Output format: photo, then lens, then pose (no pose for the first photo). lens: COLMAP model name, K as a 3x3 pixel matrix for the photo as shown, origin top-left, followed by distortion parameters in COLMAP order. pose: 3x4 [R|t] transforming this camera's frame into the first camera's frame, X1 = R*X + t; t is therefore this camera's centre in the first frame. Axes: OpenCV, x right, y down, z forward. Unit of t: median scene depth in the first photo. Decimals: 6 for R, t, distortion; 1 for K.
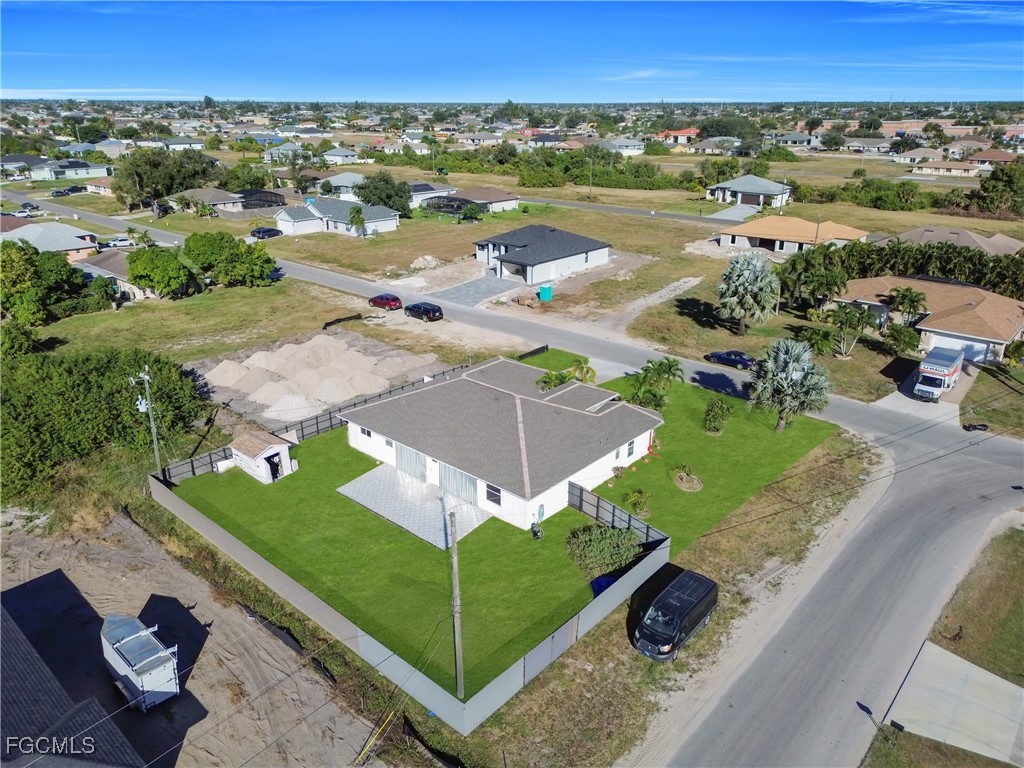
lens RADIAL K [[715.1, 0, 510.4], [0, 715.1, 384.6], [0, 0, 1]] dist [0.086284, -0.101981]
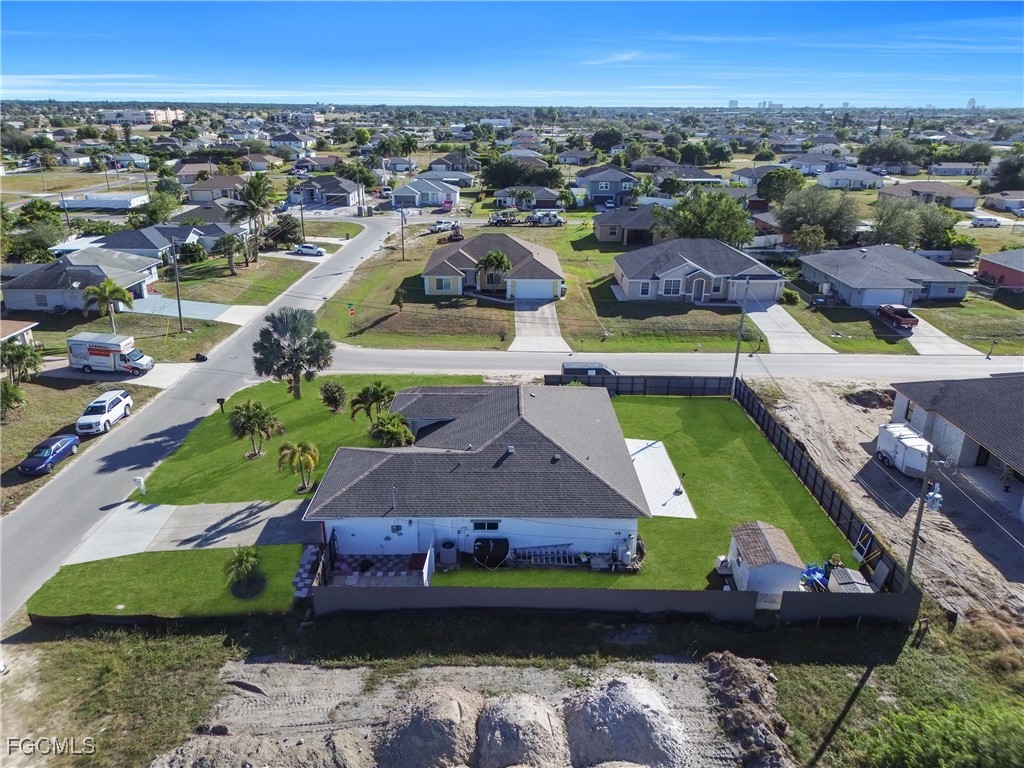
lens RADIAL K [[715.1, 0, 510.4], [0, 715.1, 384.6], [0, 0, 1]] dist [0.086284, -0.101981]
pose [[-0.663410, -0.275270, 0.695783, -0.454101], [0.265831, 0.782507, 0.563043, -0.370809], [-0.699443, 0.558489, -0.445947, 1.007329]]
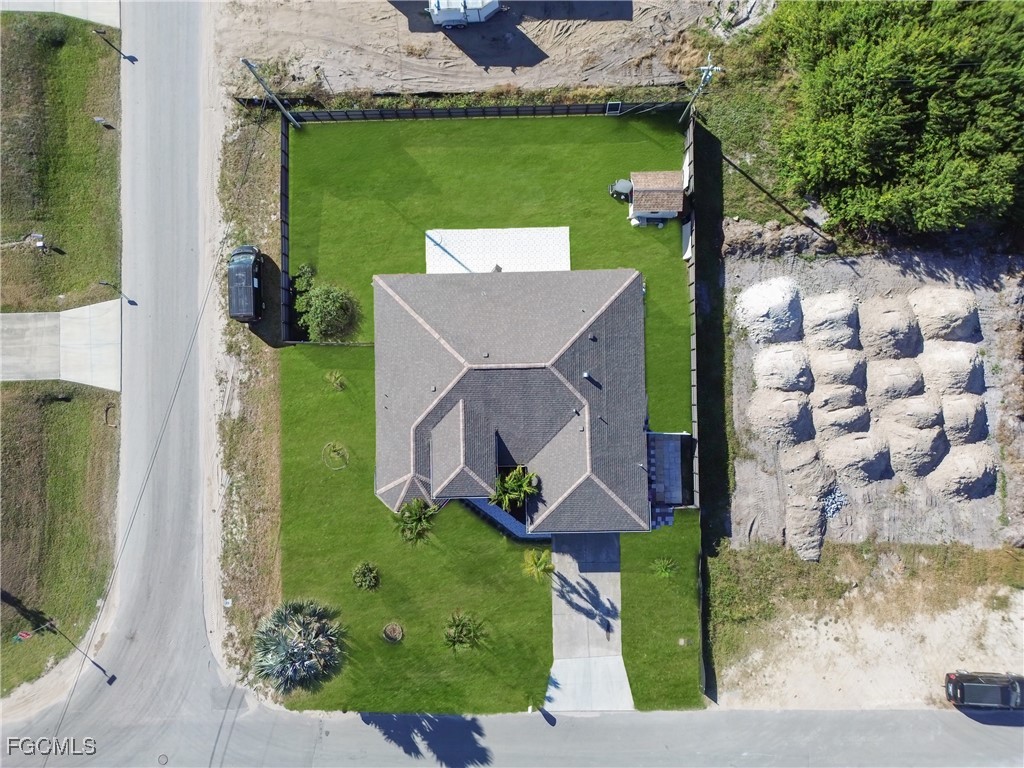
lens RADIAL K [[709.5, 0, 510.6], [0, 709.5, 400.6], [0, 0, 1]] dist [0.064577, -0.064049]
pose [[-0.736048, 0.676889, -0.007435, 0.005491], [-0.233166, -0.243202, 0.941534, -0.625871], [0.635506, 0.694748, 0.336836, 0.527983]]
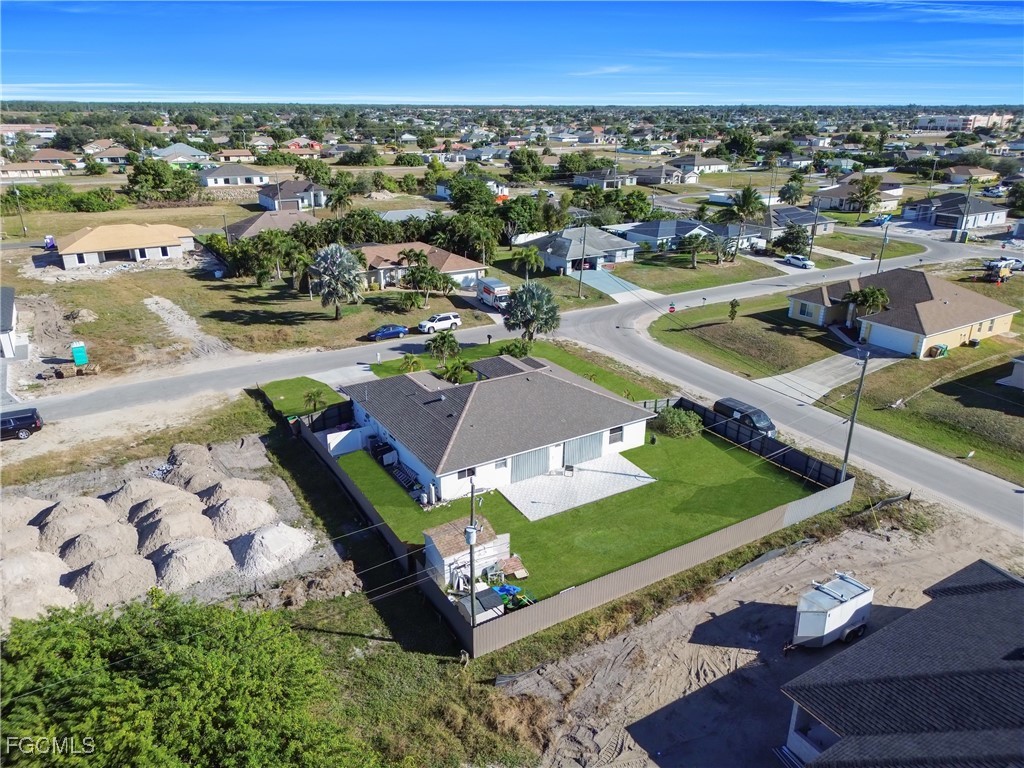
lens RADIAL K [[709.5, 0, 510.6], [0, 709.5, 400.6], [0, 0, 1]] dist [0.064577, -0.064049]
pose [[0.289914, -0.366419, 0.884130, -0.698427], [0.345863, 0.901485, 0.260200, -0.170720], [-0.892372, 0.230353, 0.388084, 0.432859]]
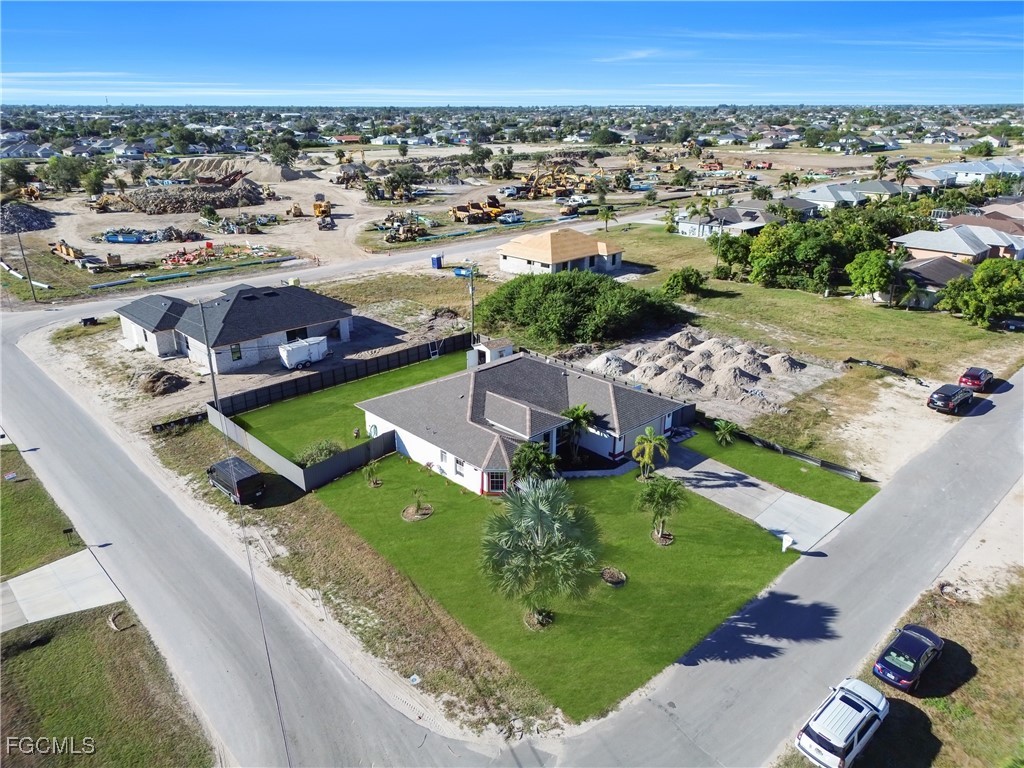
lens RADIAL K [[709.5, 0, 510.6], [0, 709.5, 400.6], [0, 0, 1]] dist [0.064577, -0.064049]
pose [[-0.080726, 0.377688, -0.922407, 0.725454], [-0.362709, 0.850848, 0.380131, -0.270090], [0.928399, 0.365252, 0.068305, 0.697831]]
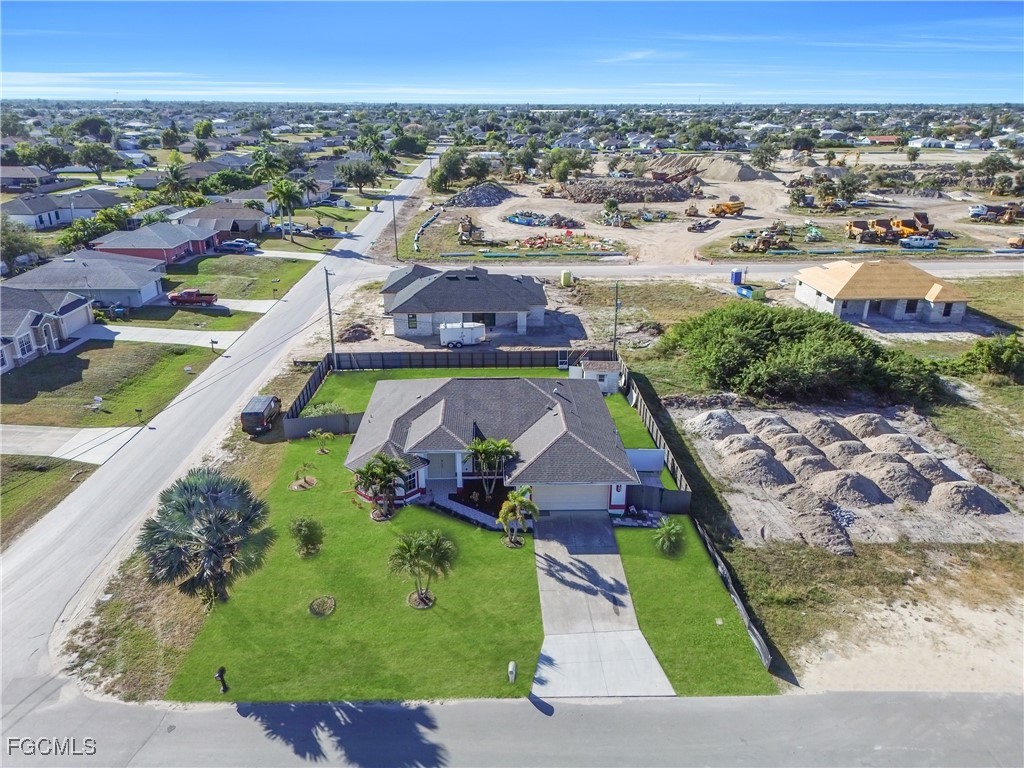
lens RADIAL K [[709.5, 0, 510.6], [0, 709.5, 400.6], [0, 0, 1]] dist [0.064577, -0.064049]
pose [[-0.725711, 0.259466, -0.637198, 0.447737], [-0.256646, 0.757214, 0.600633, -0.439217], [0.638339, 0.599420, -0.482928, 1.118830]]
